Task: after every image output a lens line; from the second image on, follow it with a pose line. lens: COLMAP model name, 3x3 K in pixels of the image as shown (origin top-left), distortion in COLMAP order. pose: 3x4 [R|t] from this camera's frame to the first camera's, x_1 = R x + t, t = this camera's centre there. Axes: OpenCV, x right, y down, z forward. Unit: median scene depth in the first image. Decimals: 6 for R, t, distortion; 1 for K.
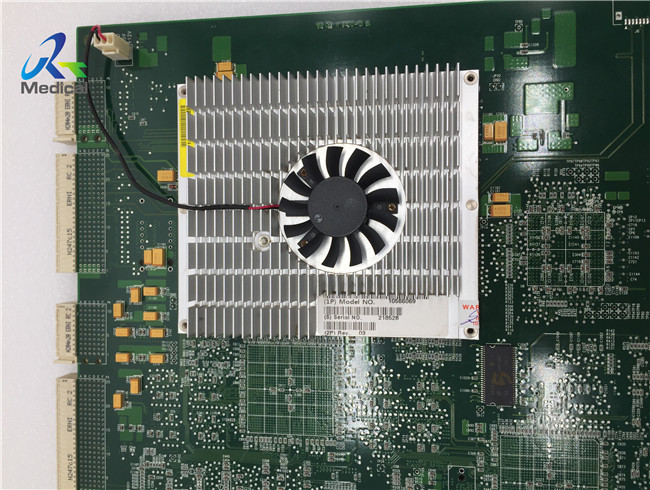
lens RADIAL K [[550.4, 0, 318.7], [0, 550.4, 245.5], [0, 0, 1]] dist [0.043798, -0.086937]
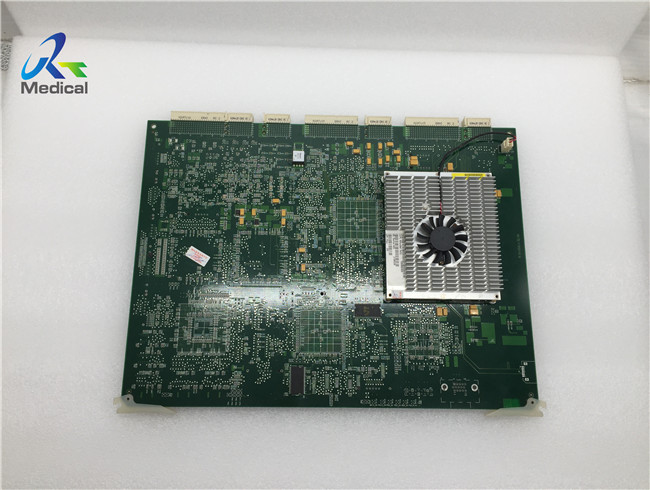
lens RADIAL K [[550.4, 0, 326.6], [0, 550.4, 249.3], [0, 0, 1]] dist [0.043798, -0.086937]
pose [[-0.008317, 0.996308, -0.085445, 0.264424], [-0.998729, -0.012524, -0.048818, 0.502475], [-0.049708, 0.084931, 0.995146, -1.227856]]
